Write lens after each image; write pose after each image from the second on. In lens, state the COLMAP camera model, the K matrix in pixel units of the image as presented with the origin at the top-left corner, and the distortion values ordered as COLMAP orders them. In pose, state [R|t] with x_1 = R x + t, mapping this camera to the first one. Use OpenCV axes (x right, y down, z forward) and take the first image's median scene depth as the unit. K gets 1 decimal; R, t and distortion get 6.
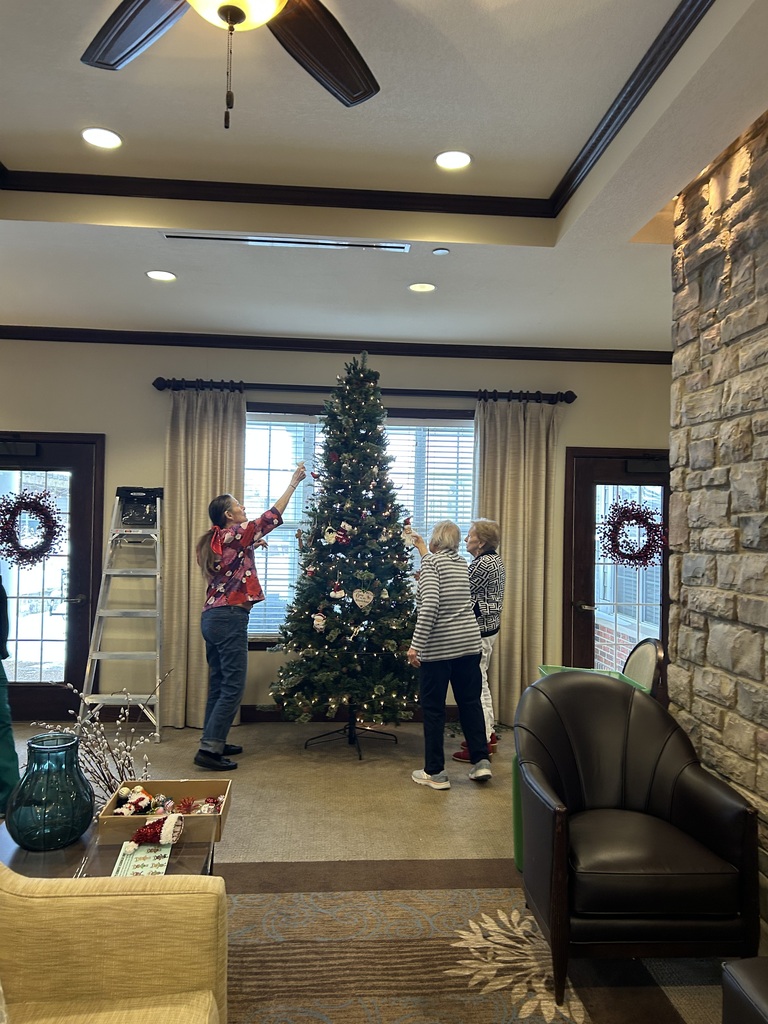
lens RADIAL K [[754.4, 0, 384.4], [0, 754.4, 531.2], [0, 0, 1]] dist [0.058424, -0.056667]
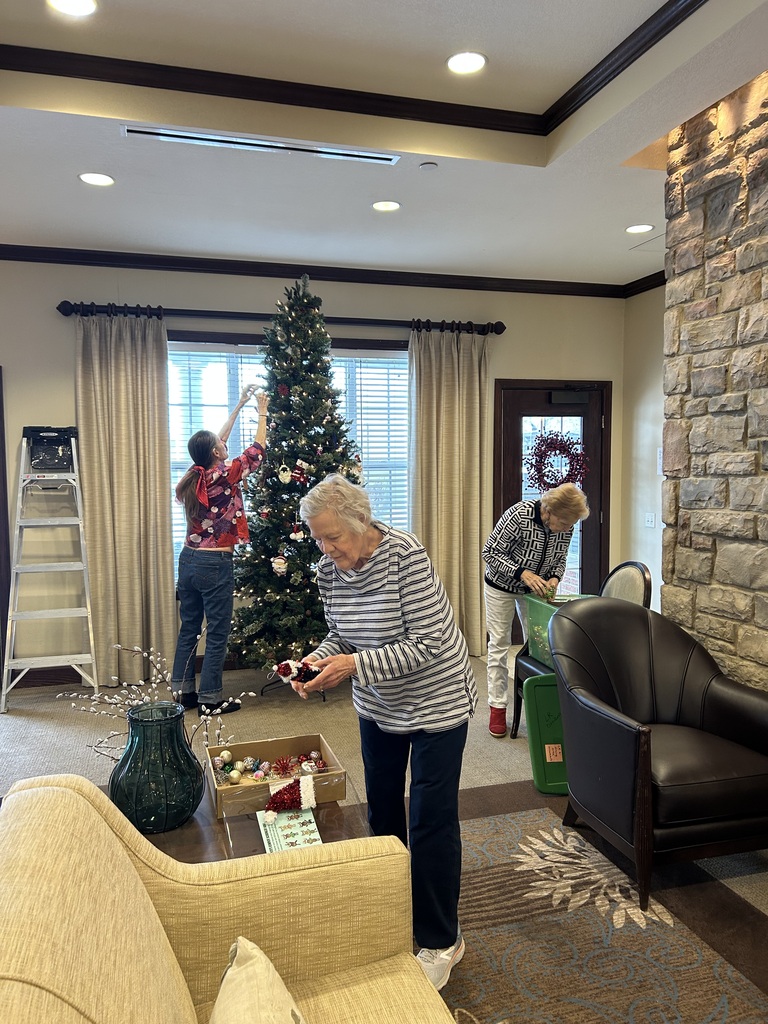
lens RADIAL K [[754.4, 0, 384.4], [0, 754.4, 531.2], [0, 0, 1]] dist [0.058424, -0.056667]
pose [[0.977210, -0.047544, 0.206883, -0.216817], [0.030408, 0.995897, 0.085234, 0.000009], [-0.210086, -0.077001, 0.974646, 0.063784]]
